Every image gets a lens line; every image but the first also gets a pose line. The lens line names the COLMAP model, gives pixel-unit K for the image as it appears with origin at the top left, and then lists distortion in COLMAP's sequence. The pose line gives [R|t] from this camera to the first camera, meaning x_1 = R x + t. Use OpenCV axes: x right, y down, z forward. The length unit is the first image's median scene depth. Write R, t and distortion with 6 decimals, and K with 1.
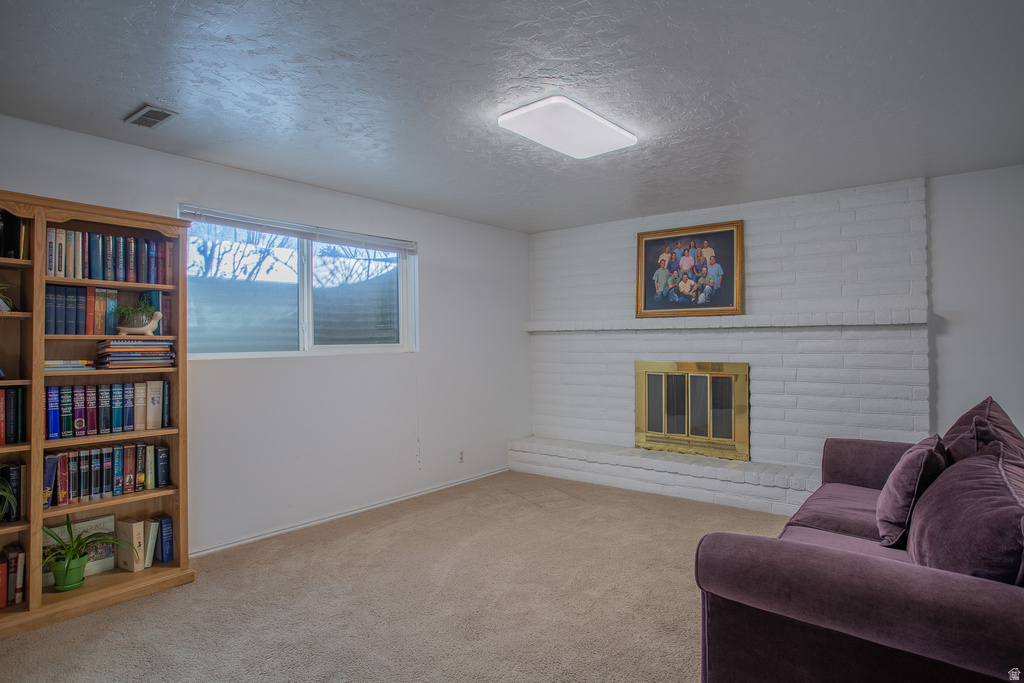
lens RADIAL K [[569.3, 0, 512.0], [0, 569.3, 341.5], [0, 0, 1]] dist [-0.052137, 0.031065]
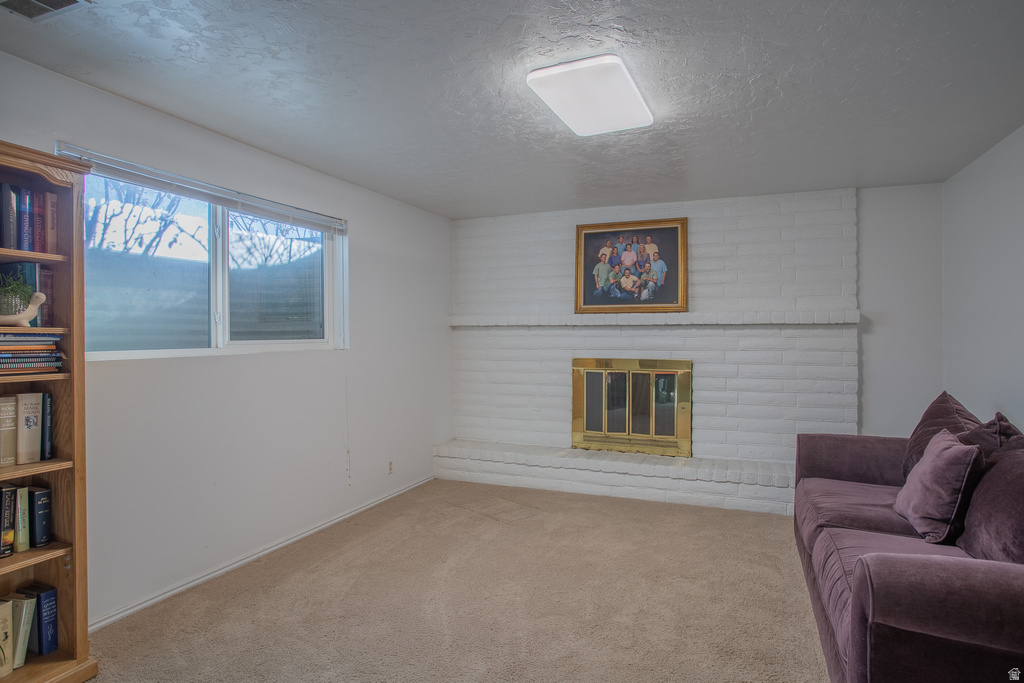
lens RADIAL K [[569.3, 0, 512.0], [0, 569.3, 341.5], [0, 0, 1]] dist [-0.052137, 0.031065]
pose [[0.961087, 0.003547, 0.276225, -0.184088], [-0.006164, 0.999944, 0.008605, -0.001914], [-0.276179, -0.009973, 0.961055, 0.128018]]
